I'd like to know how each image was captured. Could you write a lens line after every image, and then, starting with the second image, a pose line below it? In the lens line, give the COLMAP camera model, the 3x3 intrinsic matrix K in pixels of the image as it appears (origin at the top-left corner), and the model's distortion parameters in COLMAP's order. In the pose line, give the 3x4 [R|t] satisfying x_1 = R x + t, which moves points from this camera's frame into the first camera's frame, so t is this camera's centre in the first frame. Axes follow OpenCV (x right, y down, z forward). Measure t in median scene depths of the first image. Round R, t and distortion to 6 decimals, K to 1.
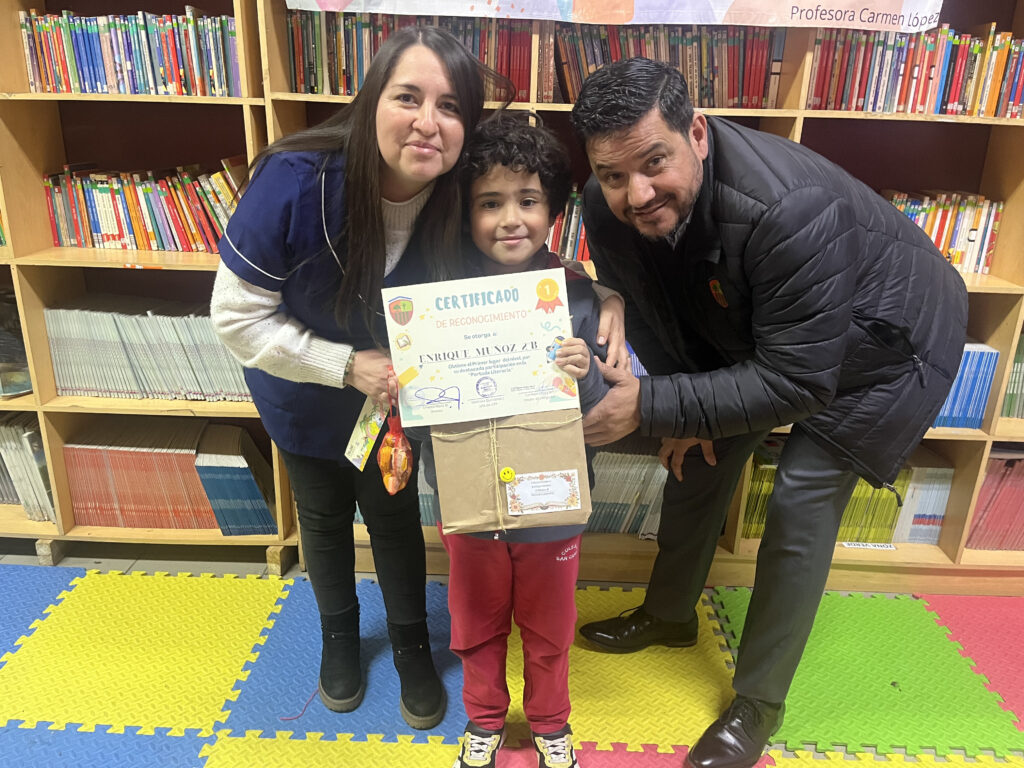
lens RADIAL K [[776.8, 0, 507.3], [0, 776.8, 394.5], [0, 0, 1]] dist [0.117578, -0.167738]
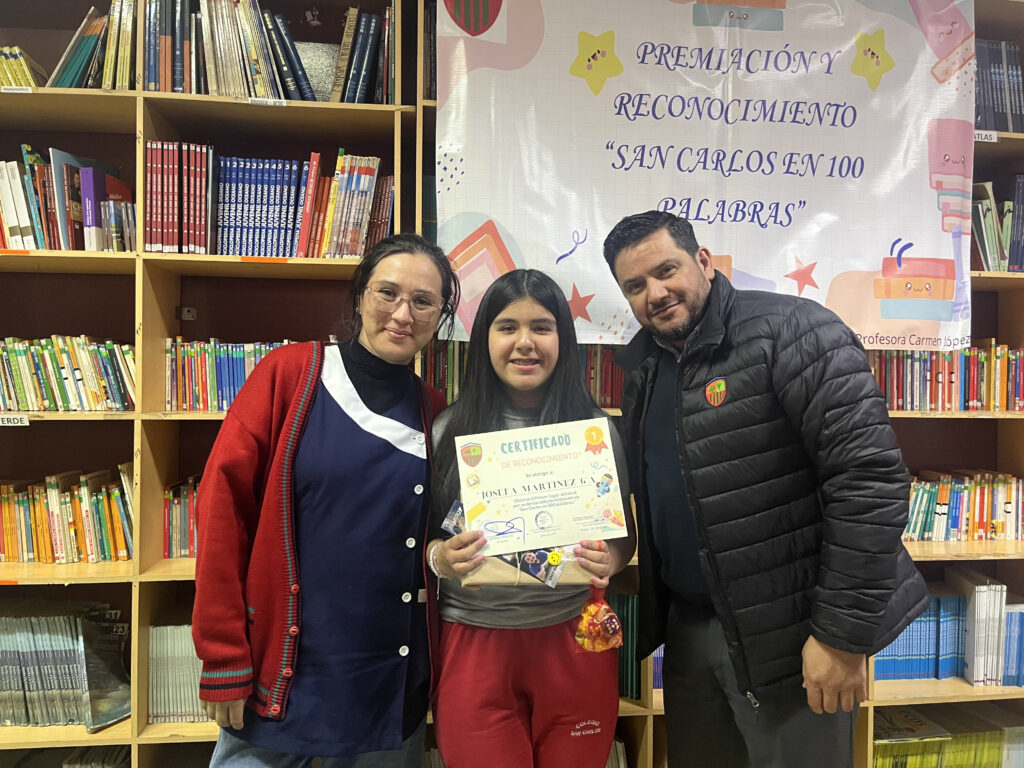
lens RADIAL K [[779.8, 0, 513.9], [0, 779.8, 380.4], [0, 0, 1]] dist [0.097813, -0.135681]
pose [[0.988798, -0.019494, 0.147979, -0.289708], [0.068558, 0.939977, -0.334279, -0.037665], [-0.132580, 0.340680, 0.930784, -0.043550]]
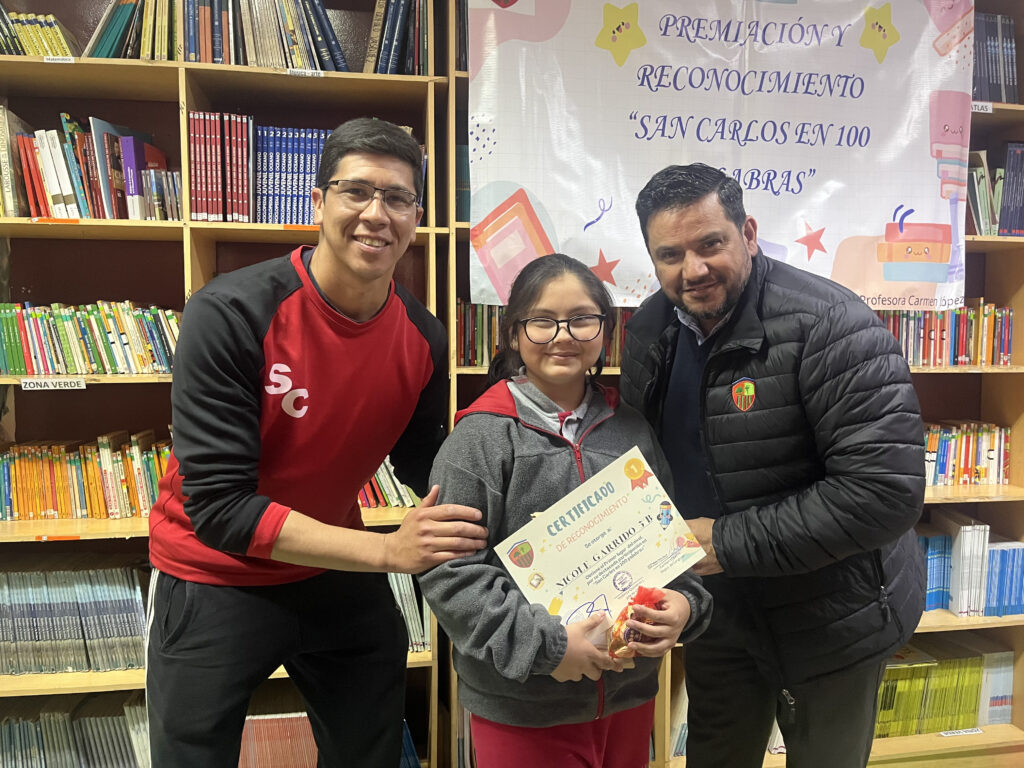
lens RADIAL K [[779.8, 0, 513.9], [0, 779.8, 380.4], [0, 0, 1]] dist [0.097813, -0.135681]
pose [[0.982172, -0.037362, 0.184237, -0.375700], [0.088119, 0.957211, -0.275648, -0.033455], [-0.166055, 0.286969, 0.943438, -0.090153]]
